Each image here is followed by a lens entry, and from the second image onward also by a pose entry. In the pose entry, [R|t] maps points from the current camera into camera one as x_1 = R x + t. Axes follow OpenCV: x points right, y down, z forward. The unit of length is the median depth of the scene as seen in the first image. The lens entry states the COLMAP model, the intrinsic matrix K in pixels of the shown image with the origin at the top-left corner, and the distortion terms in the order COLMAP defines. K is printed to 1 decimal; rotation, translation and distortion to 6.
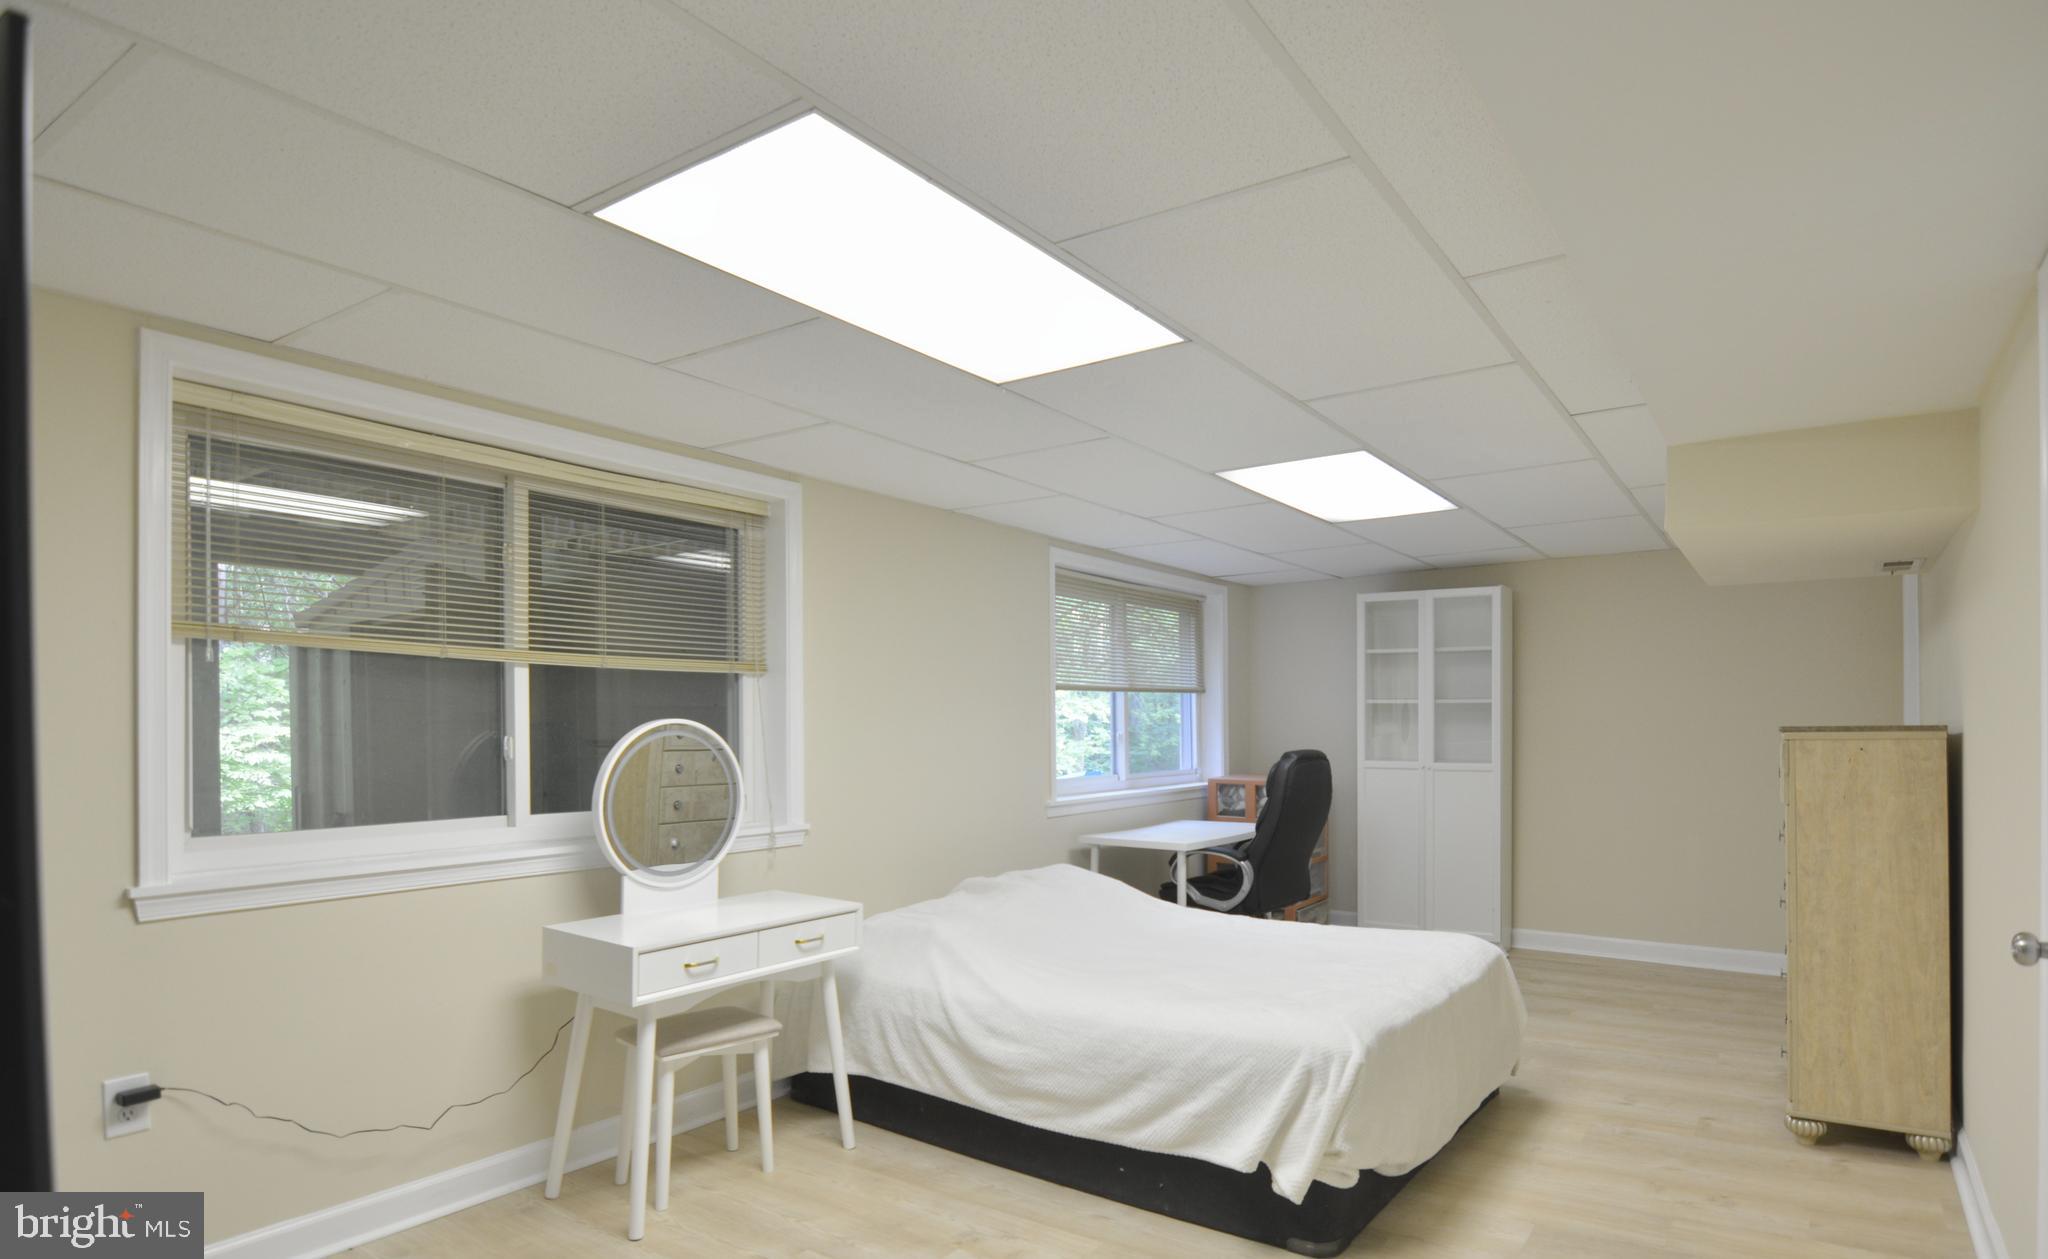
lens RADIAL K [[1113.1, 0, 1021.2], [0, 1113.1, 732.8], [0, 0, 1]] dist [-0.000594, -0.000970]
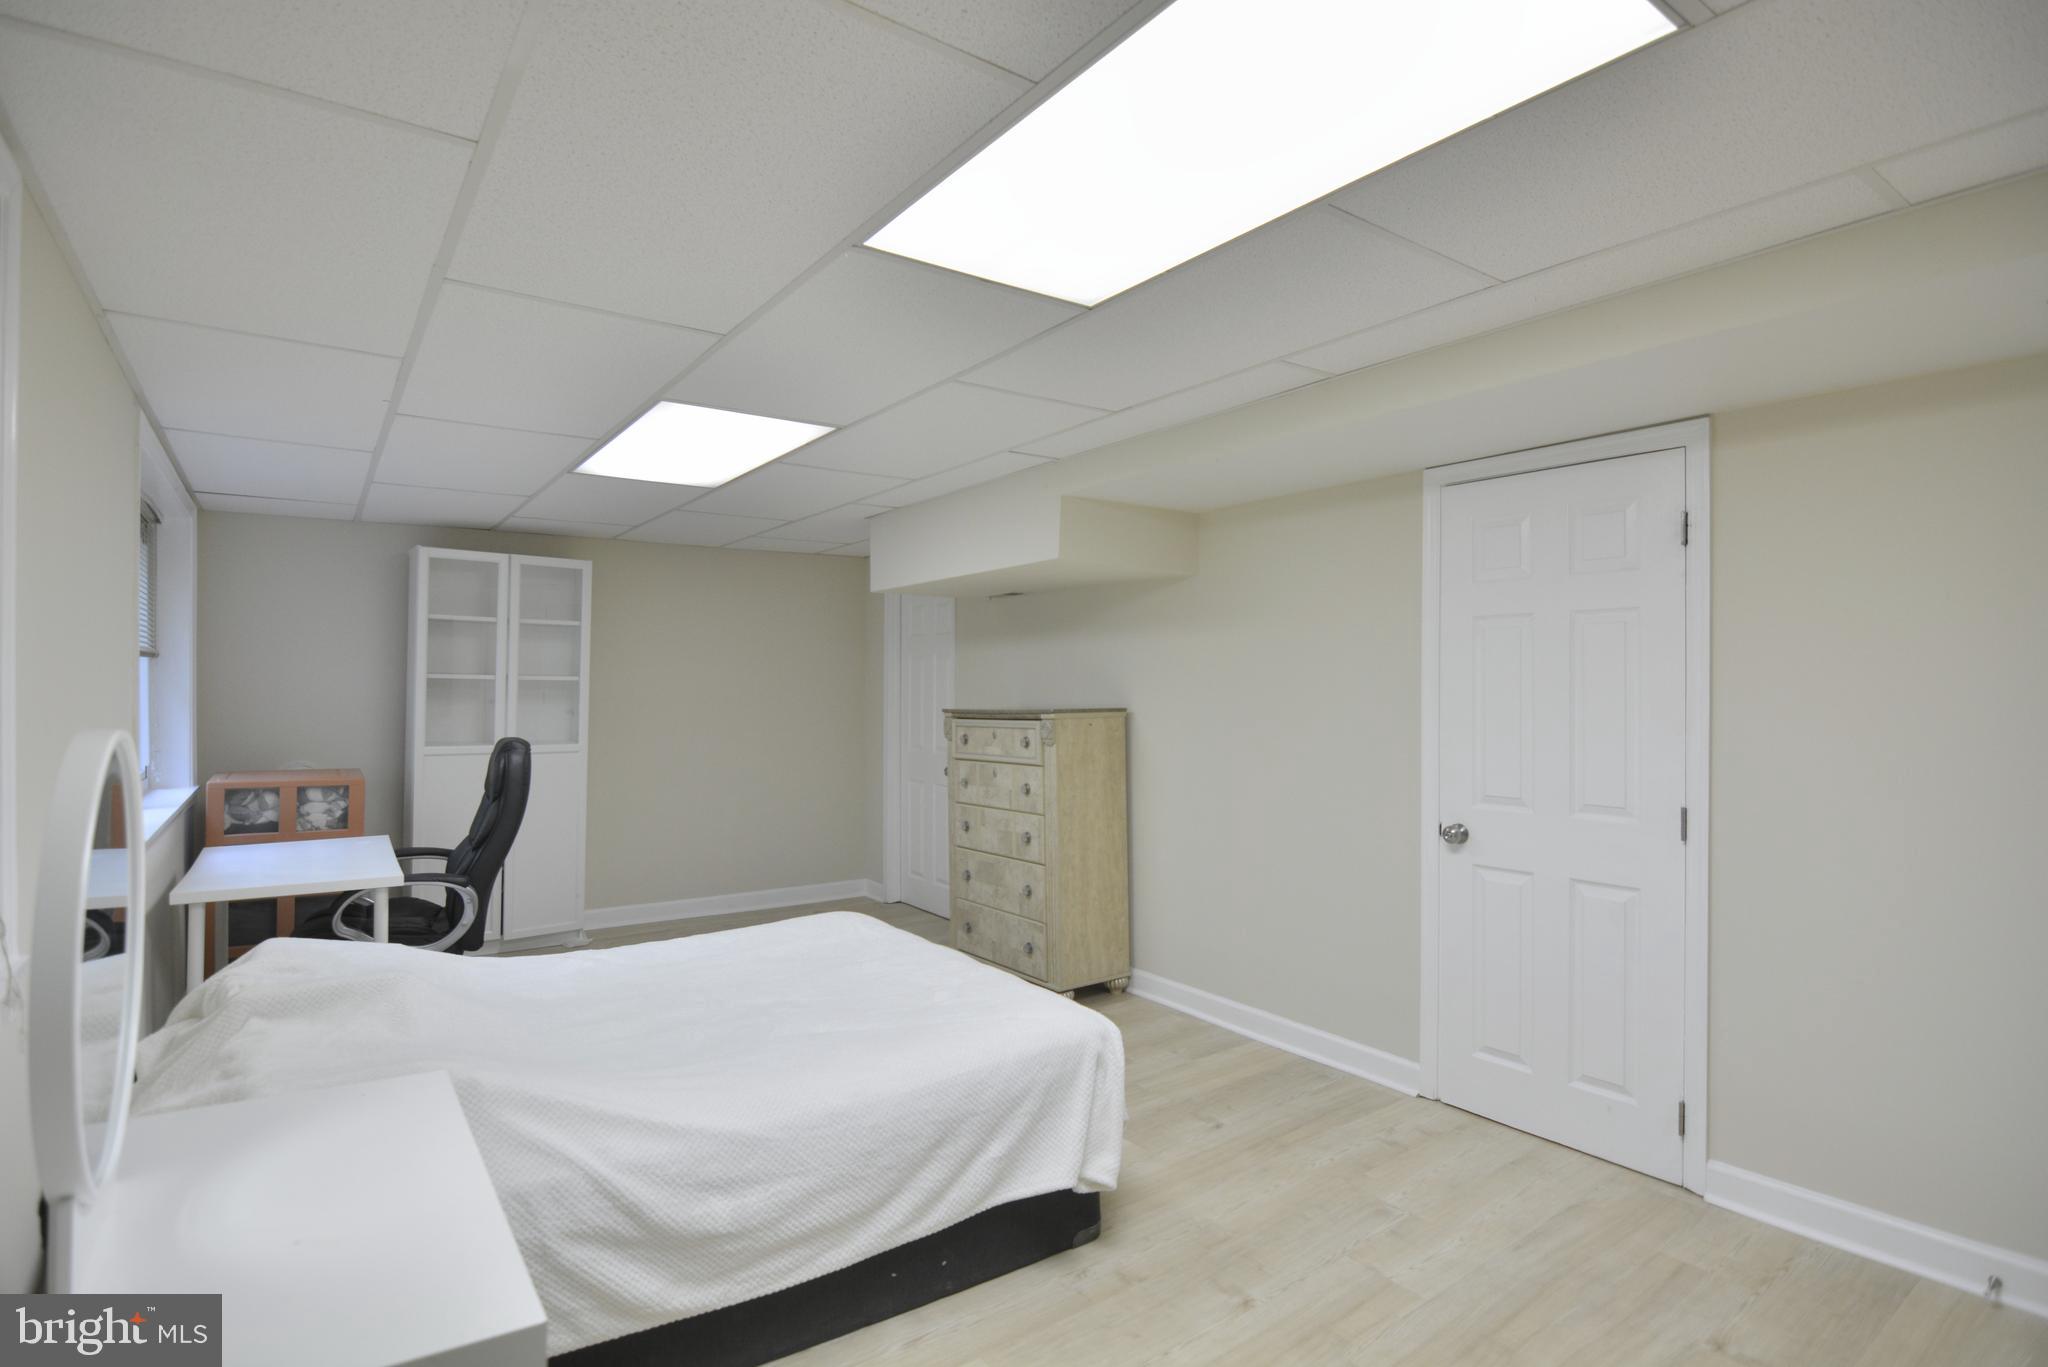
lens RADIAL K [[1046.0, 0, 1024.0], [0, 1046.0, 683.5], [0, 0, 1]] dist [-0.001227, -0.000400]
pose [[0.329105, 0.009646, 0.944244, -0.551605], [0.003313, 0.999930, -0.011370, -0.023021], [-0.944287, 0.006870, 0.329050, 0.614490]]
